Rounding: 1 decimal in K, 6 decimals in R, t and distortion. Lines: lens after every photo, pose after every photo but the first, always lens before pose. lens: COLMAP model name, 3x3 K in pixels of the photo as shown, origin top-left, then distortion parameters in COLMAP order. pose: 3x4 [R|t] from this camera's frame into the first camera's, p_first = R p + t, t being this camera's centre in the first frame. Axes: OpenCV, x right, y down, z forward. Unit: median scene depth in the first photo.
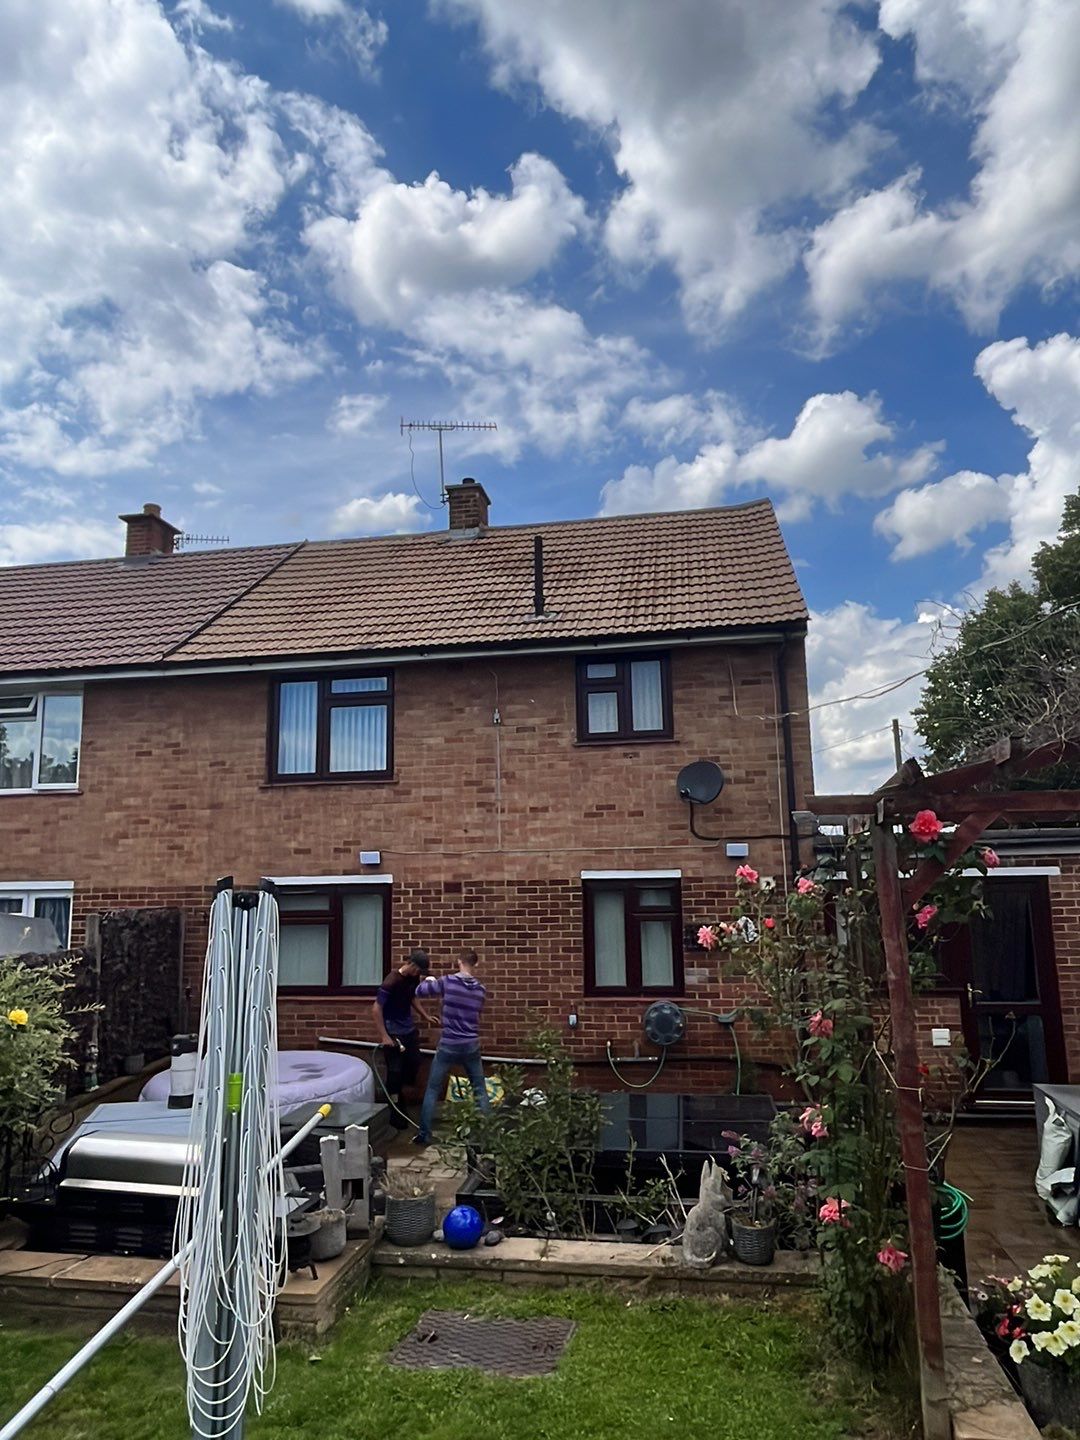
lens RADIAL K [[943.7, 0, 540.0], [0, 943.7, 720.0], [0, 0, 1]] dist [-0.002588, -0.000112]
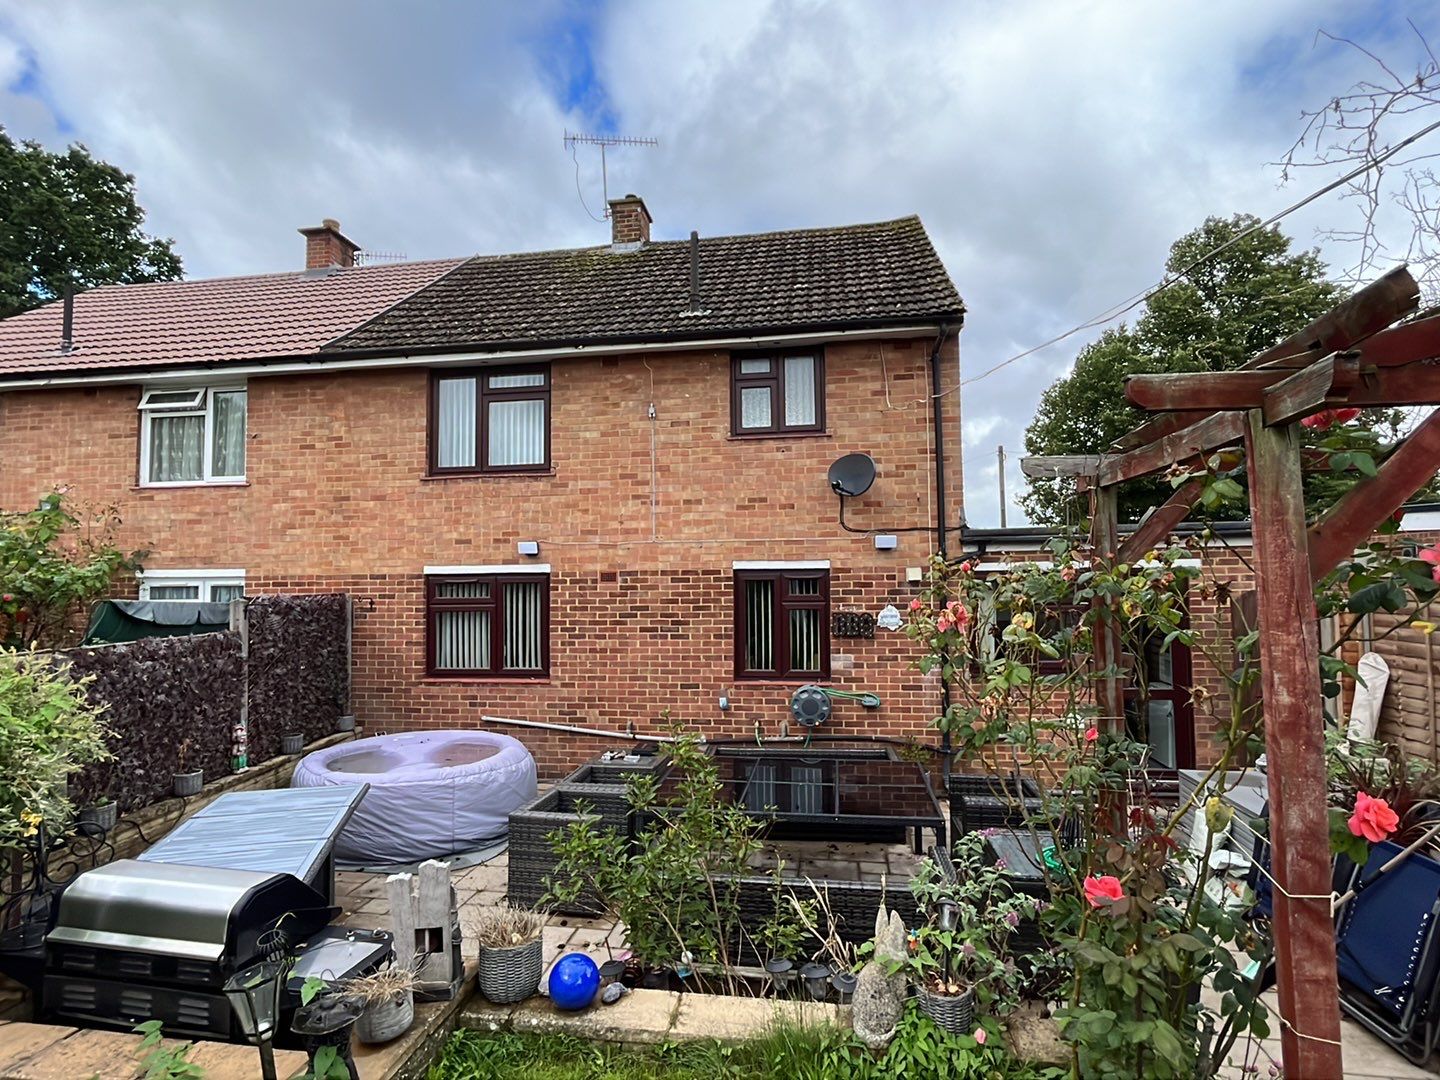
lens RADIAL K [[758.2, 0, 718.8], [0, 758.2, 542.7], [0, 0, 1]] dist [-0.002808, -0.001744]
pose [[0.999752, 0.007233, 0.021085, 0.010332], [-0.009682, 0.992911, 0.118464, 0.040175], [-0.020078, -0.118639, 0.992734, 0.174248]]
